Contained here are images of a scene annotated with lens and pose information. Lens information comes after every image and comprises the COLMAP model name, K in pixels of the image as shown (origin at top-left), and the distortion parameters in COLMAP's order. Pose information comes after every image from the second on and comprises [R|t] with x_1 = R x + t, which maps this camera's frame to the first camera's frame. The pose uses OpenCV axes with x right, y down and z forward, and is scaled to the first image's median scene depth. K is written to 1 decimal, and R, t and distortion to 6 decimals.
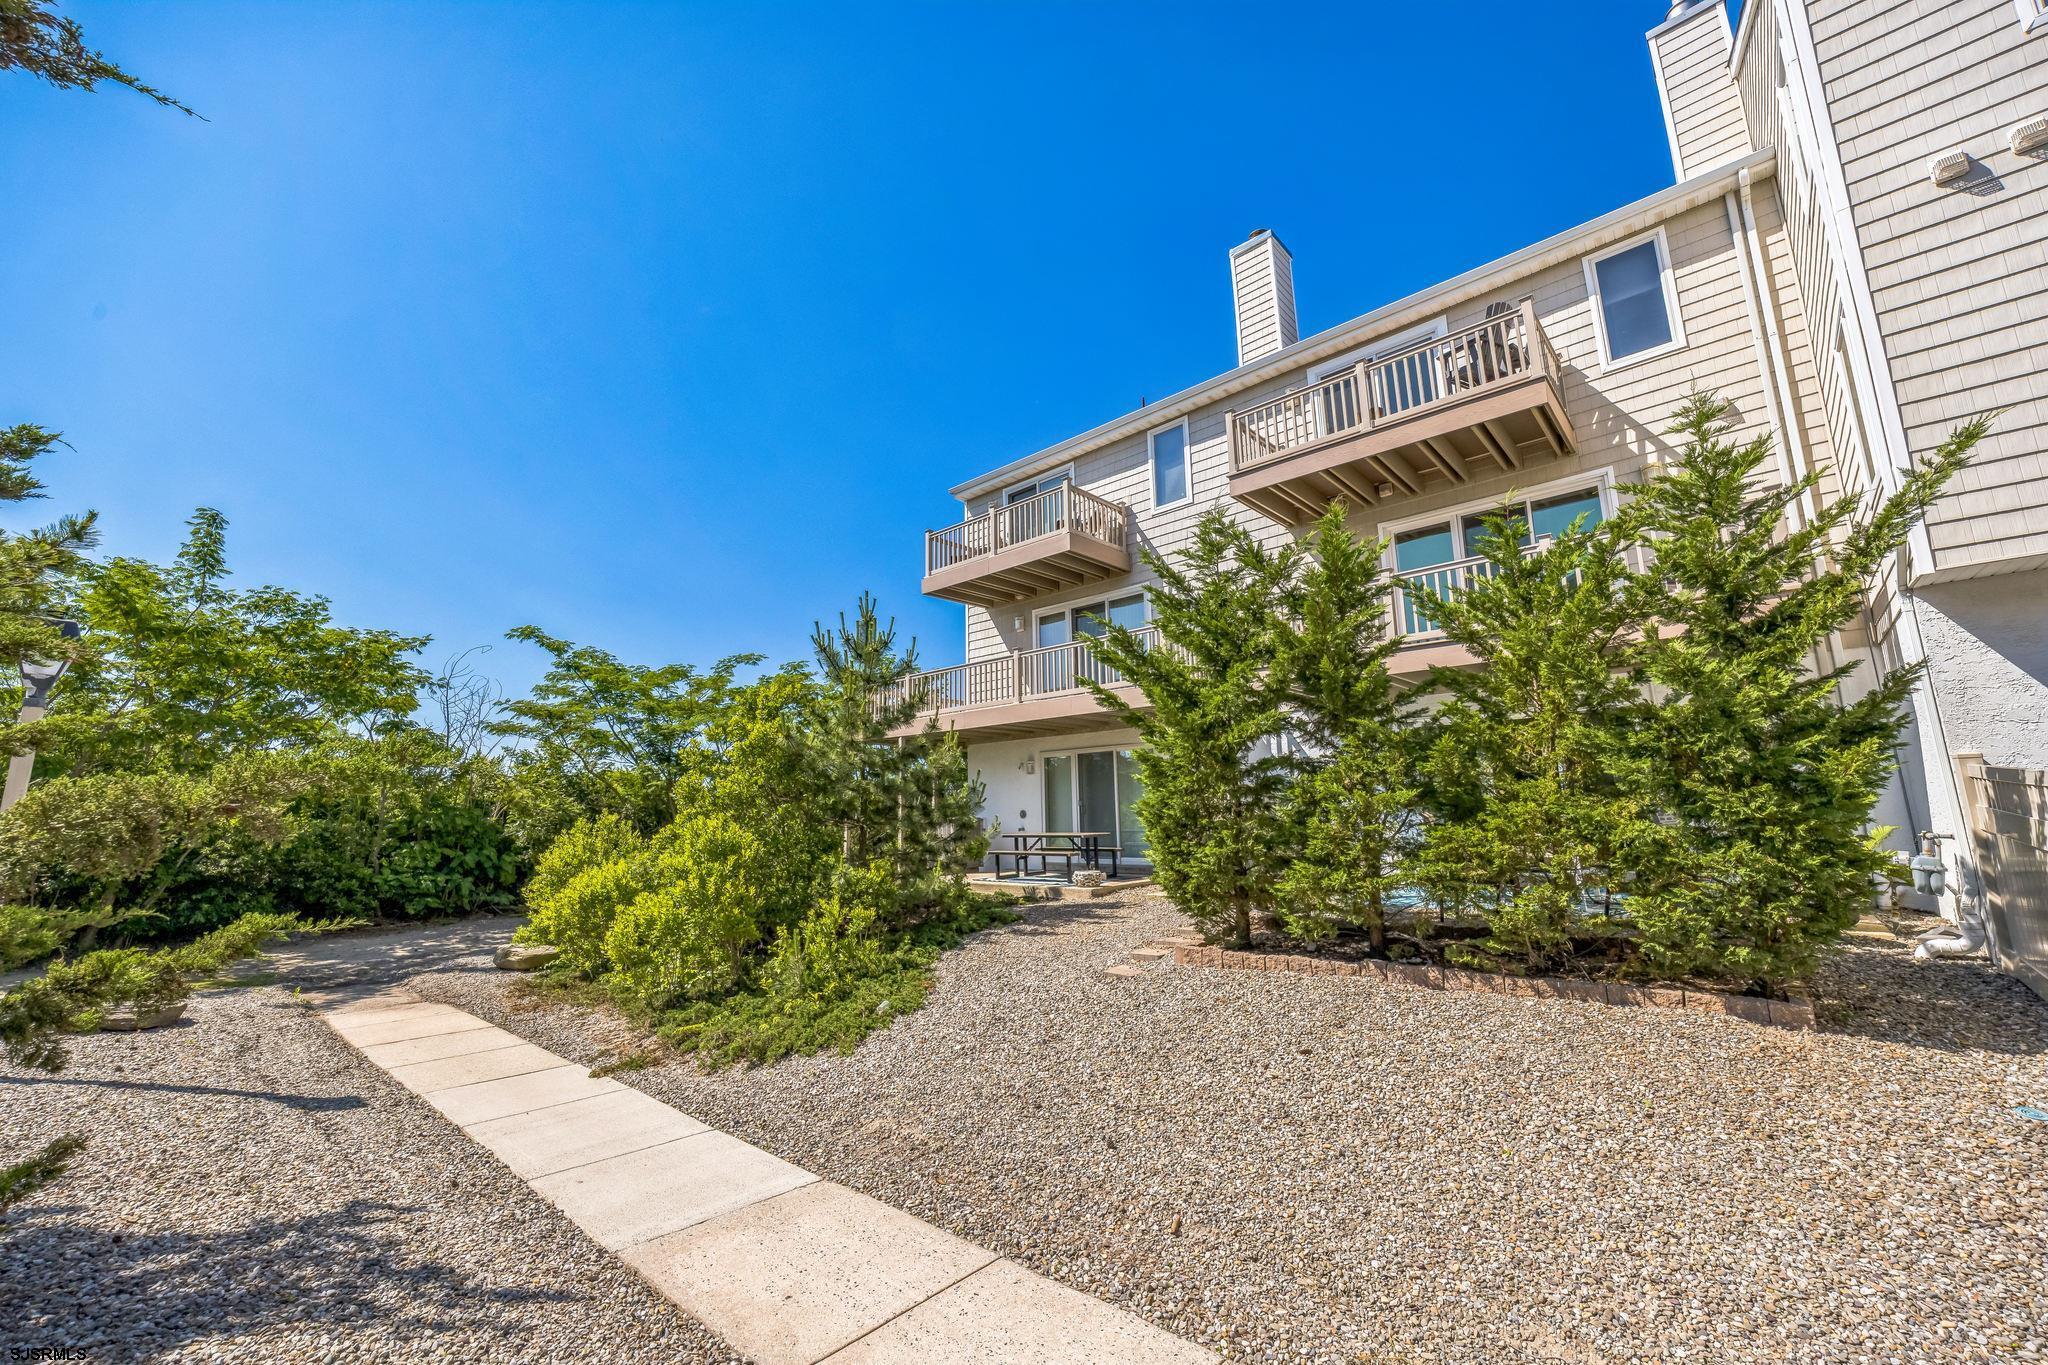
lens RADIAL K [[820.6, 0, 1017.2], [0, 820.6, 678.1], [0, 0, 1]] dist [0.013199, -0.001217]
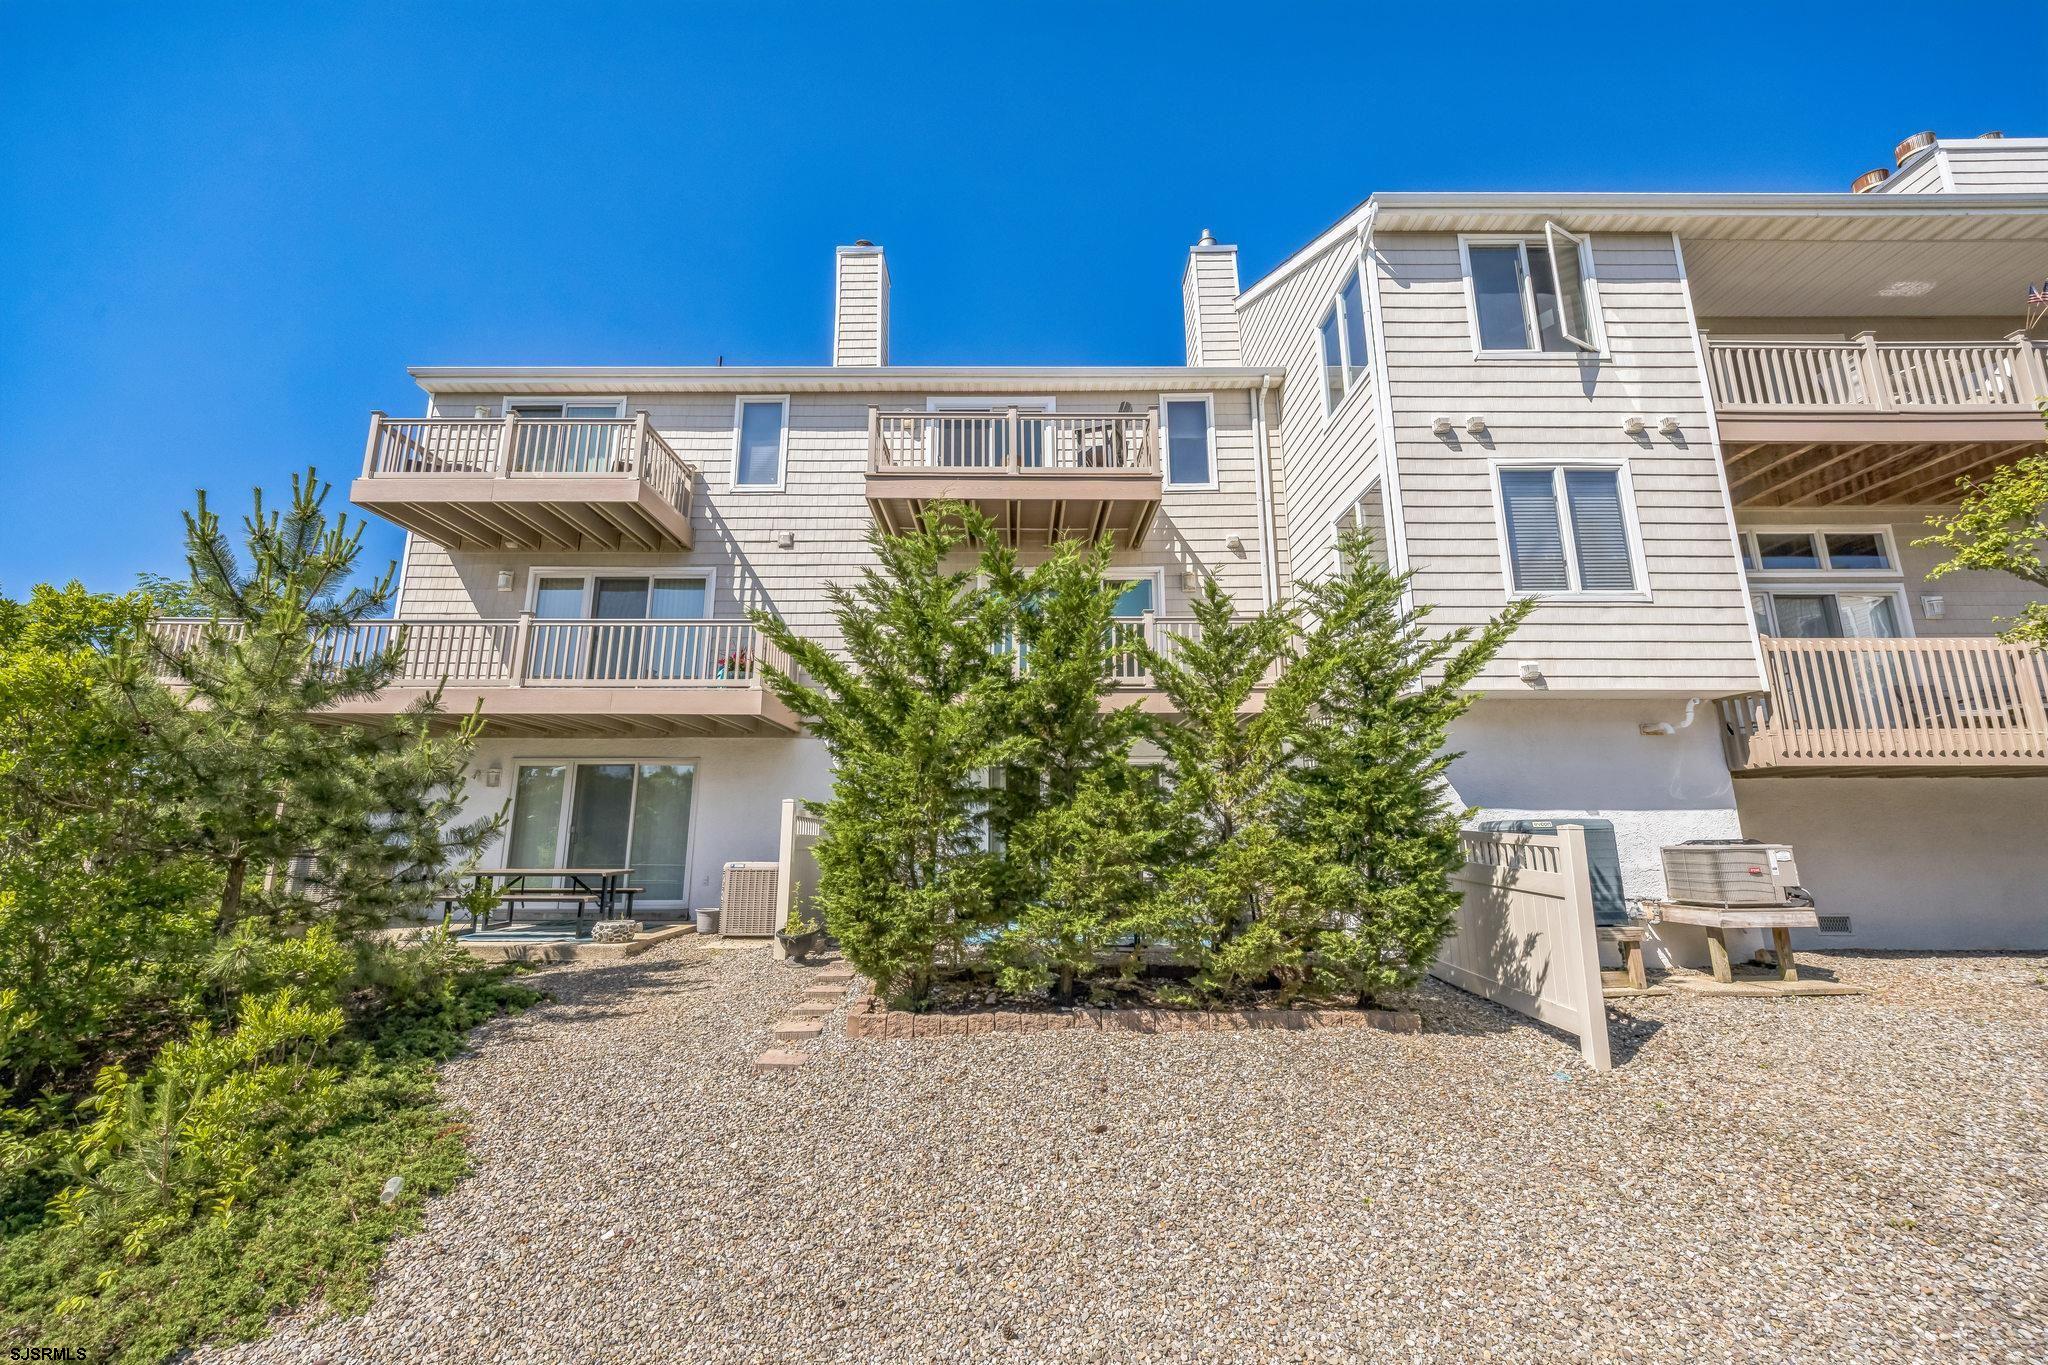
lens RADIAL K [[820.6, 0, 1022.2], [0, 820.6, 675.3], [0, 0, 1]] dist [0.013199, -0.001217]
pose [[0.739734, 0.155946, 0.654579, -0.174125], [-0.130513, 0.987553, -0.087782, 0.030666], [-0.660121, -0.020496, 0.750880, 0.194870]]
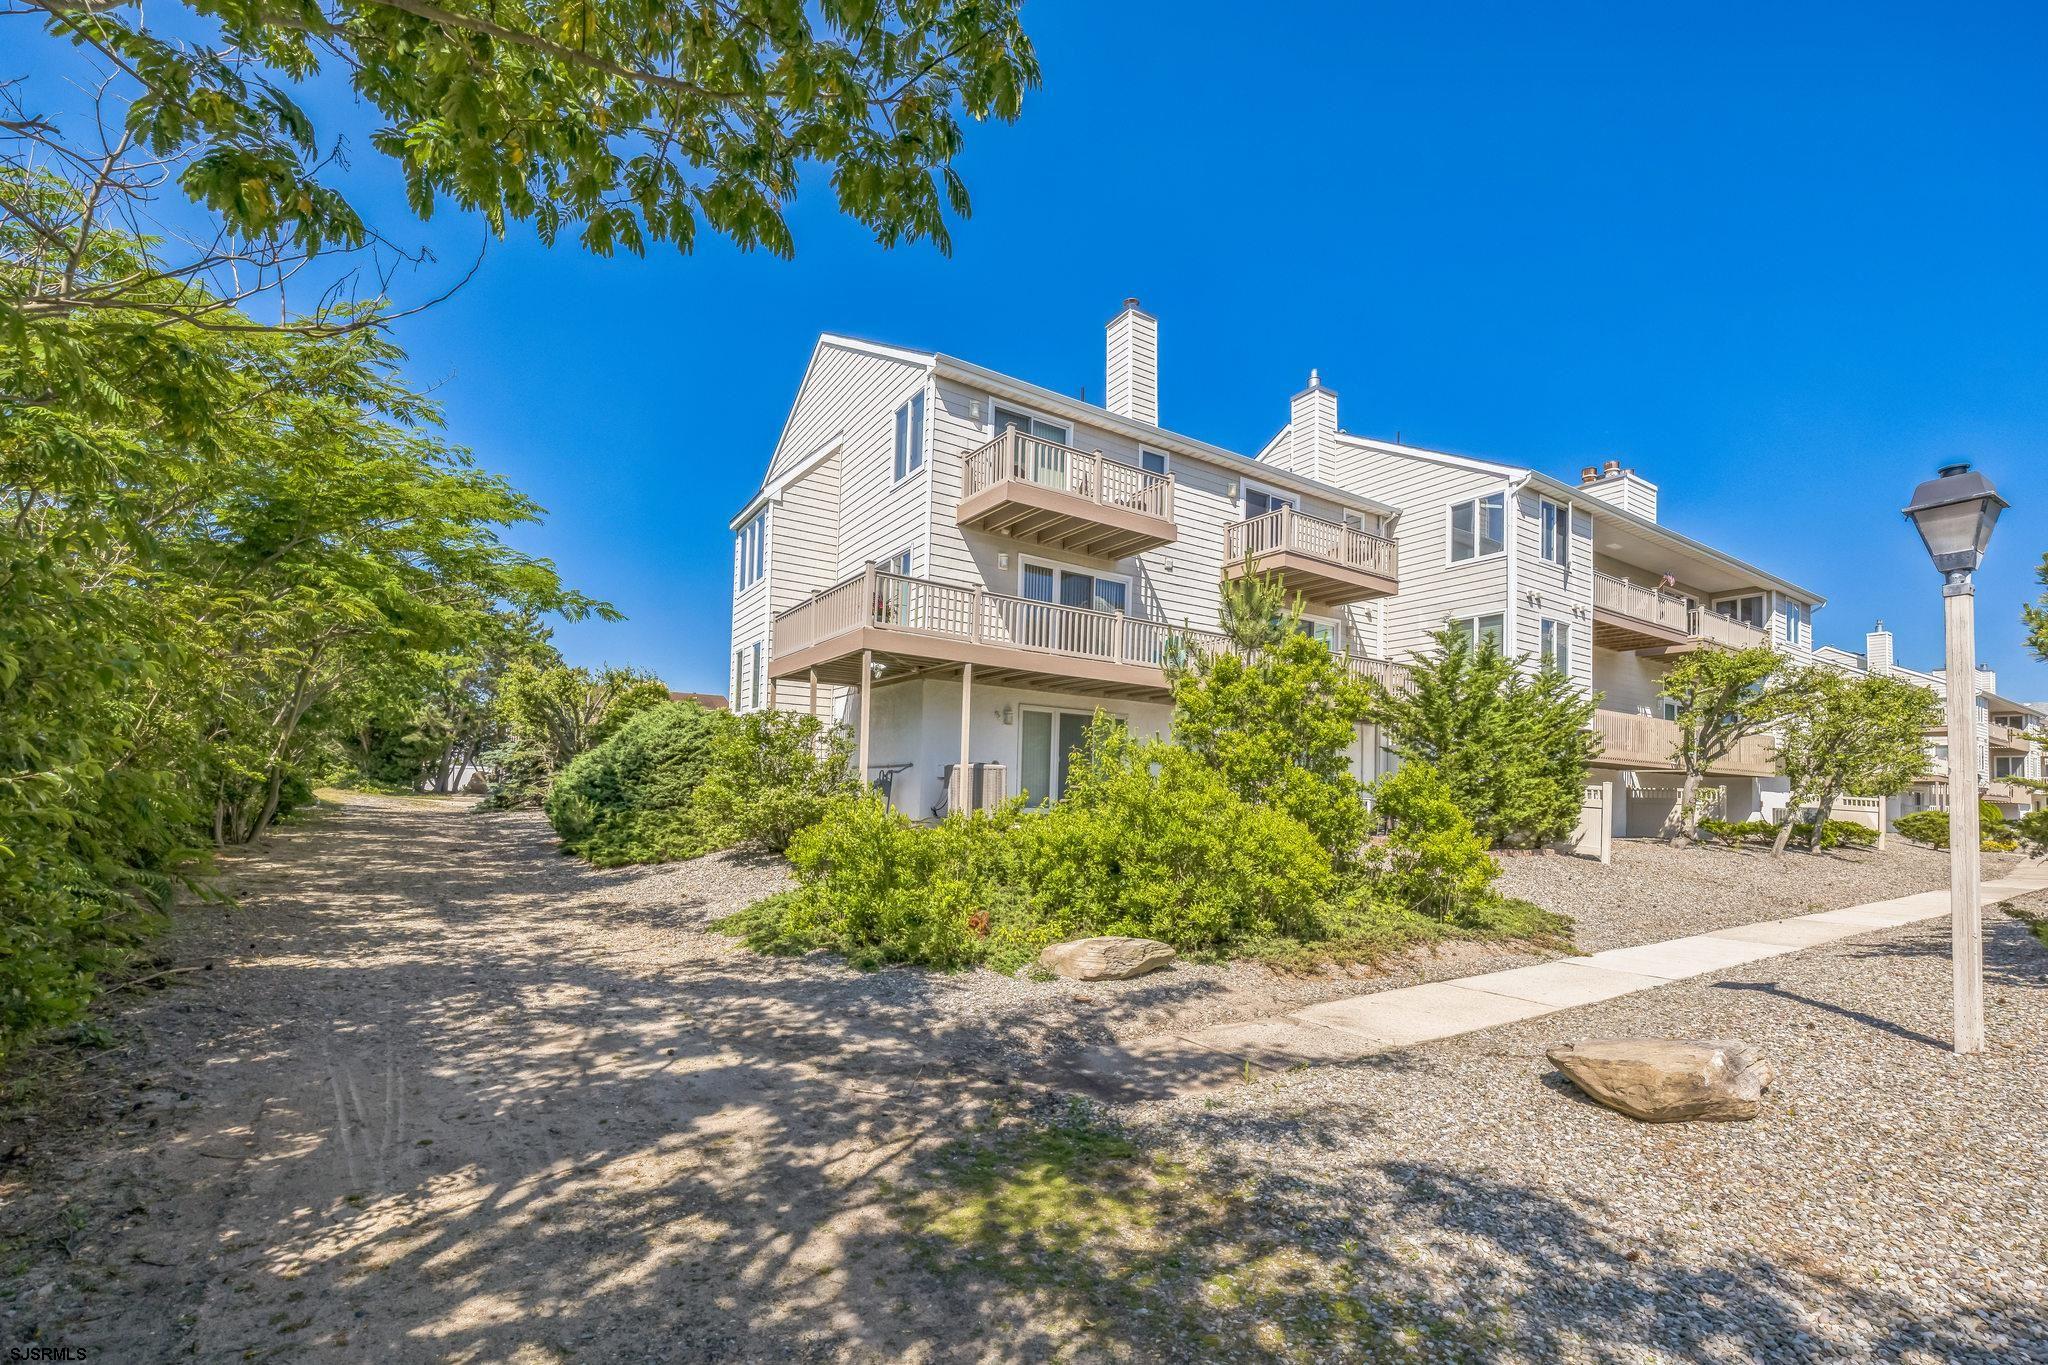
lens RADIAL K [[820.6, 0, 978.2], [0, 820.6, 727.7], [0, 0, 1]] dist [0.013199, -0.001217]
pose [[0.261645, 0.087117, 0.961224, -1.231722], [-0.200644, 0.979070, -0.034119, 0.216739], [-0.944078, -0.183937, 0.273648, 1.039023]]
